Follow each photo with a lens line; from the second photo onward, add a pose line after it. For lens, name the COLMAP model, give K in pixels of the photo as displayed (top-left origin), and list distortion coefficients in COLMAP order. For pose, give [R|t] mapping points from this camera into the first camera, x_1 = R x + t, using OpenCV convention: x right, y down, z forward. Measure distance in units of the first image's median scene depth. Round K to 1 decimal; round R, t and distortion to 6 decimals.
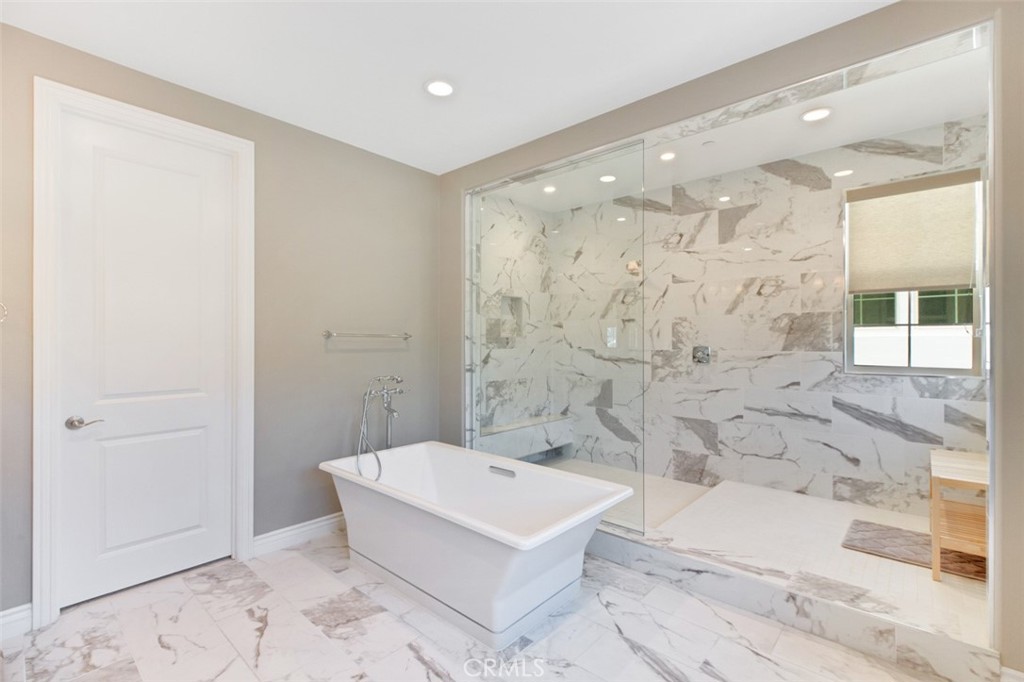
lens RADIAL K [[461.2, 0, 511.4], [0, 461.2, 339.5], [0, 0, 1]] dist [0.002821, -0.001268]
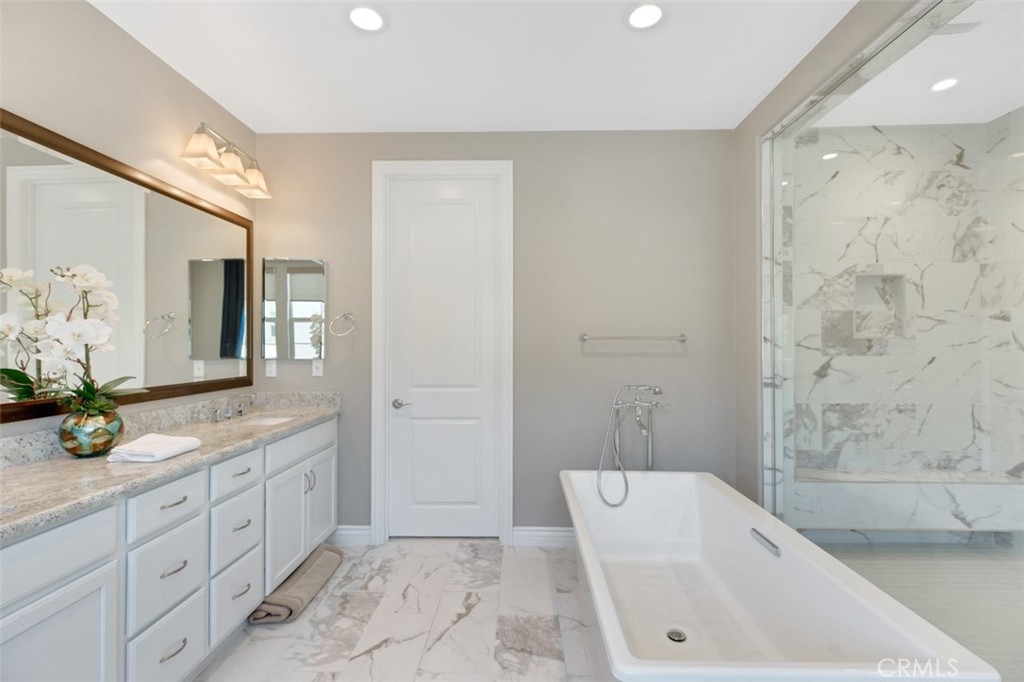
lens RADIAL K [[461.2, 0, 511.4], [0, 461.2, 339.5], [0, 0, 1]] dist [0.002821, -0.001268]
pose [[0.644360, -0.006780, -0.764693, 0.198798], [0.002725, 0.999975, -0.006570, -0.000355], [0.764718, 0.002149, 0.644362, 0.231026]]
